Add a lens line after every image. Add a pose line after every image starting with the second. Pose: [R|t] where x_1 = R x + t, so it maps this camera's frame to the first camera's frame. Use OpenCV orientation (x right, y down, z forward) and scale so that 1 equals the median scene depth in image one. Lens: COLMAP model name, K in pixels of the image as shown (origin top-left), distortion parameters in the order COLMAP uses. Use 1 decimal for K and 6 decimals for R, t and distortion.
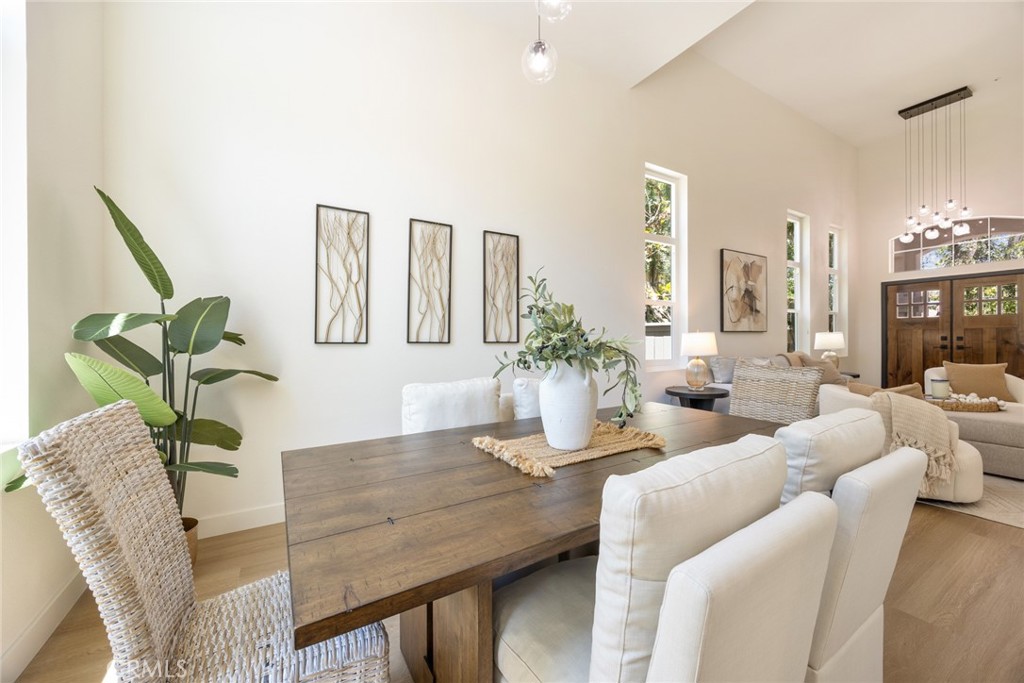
lens RADIAL K [[391.6, 0, 514.5], [0, 391.6, 339.5], [0, 0, 1]] dist [-0.002804, 0.000298]
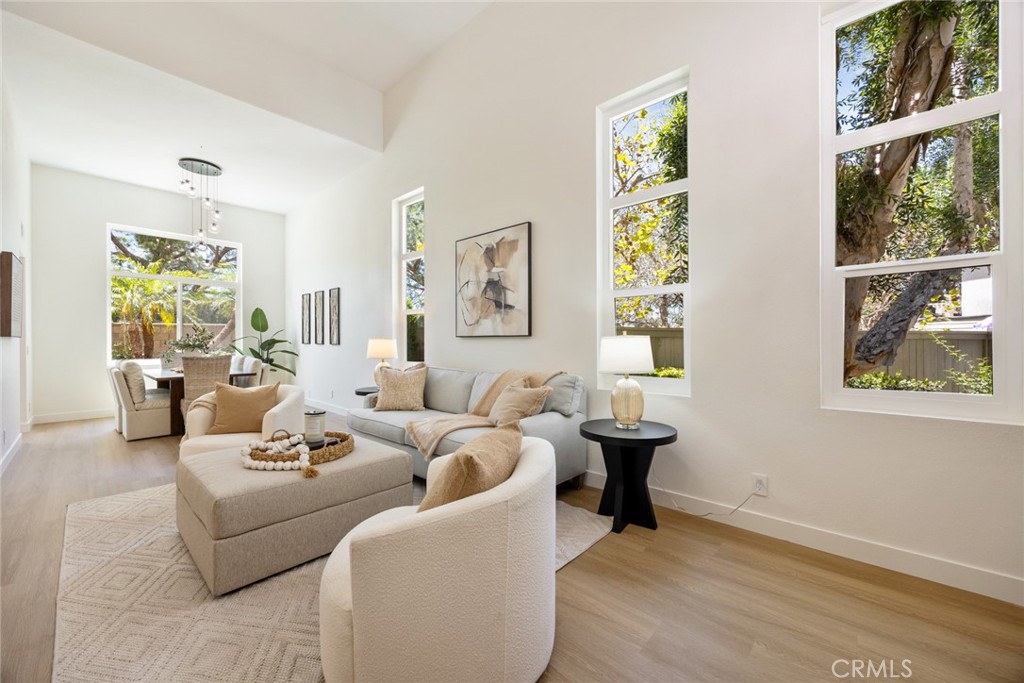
lens RADIAL K [[391.6, 0, 518.3], [0, 391.6, 344.9], [0, 0, 1]] dist [-0.002804, 0.000298]
pose [[0.291188, 0.015762, -0.956536, 1.356030], [-0.003983, 0.999876, 0.015264, -0.015170], [0.956658, -0.000635, 0.291214, 0.846907]]
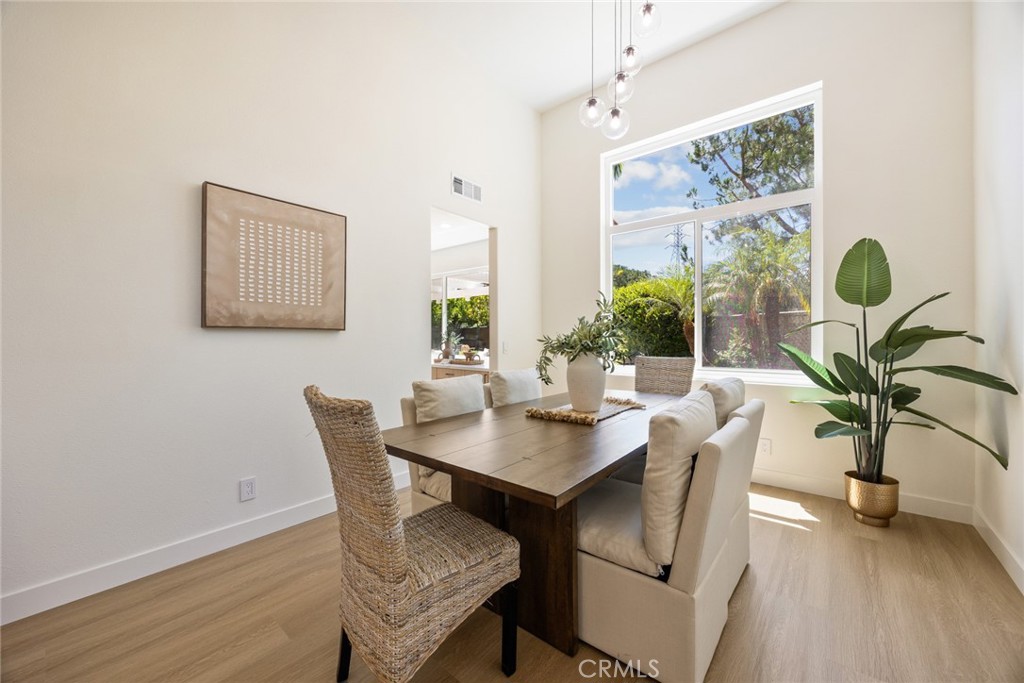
lens RADIAL K [[391.6, 0, 515.7], [0, 391.6, 340.0], [0, 0, 1]] dist [-0.002804, 0.000298]
pose [[-0.941619, 0.010701, -0.336511, 0.255663], [0.008105, 0.999926, 0.009120, -0.003199], [0.336583, 0.005860, -0.941635, 0.665449]]
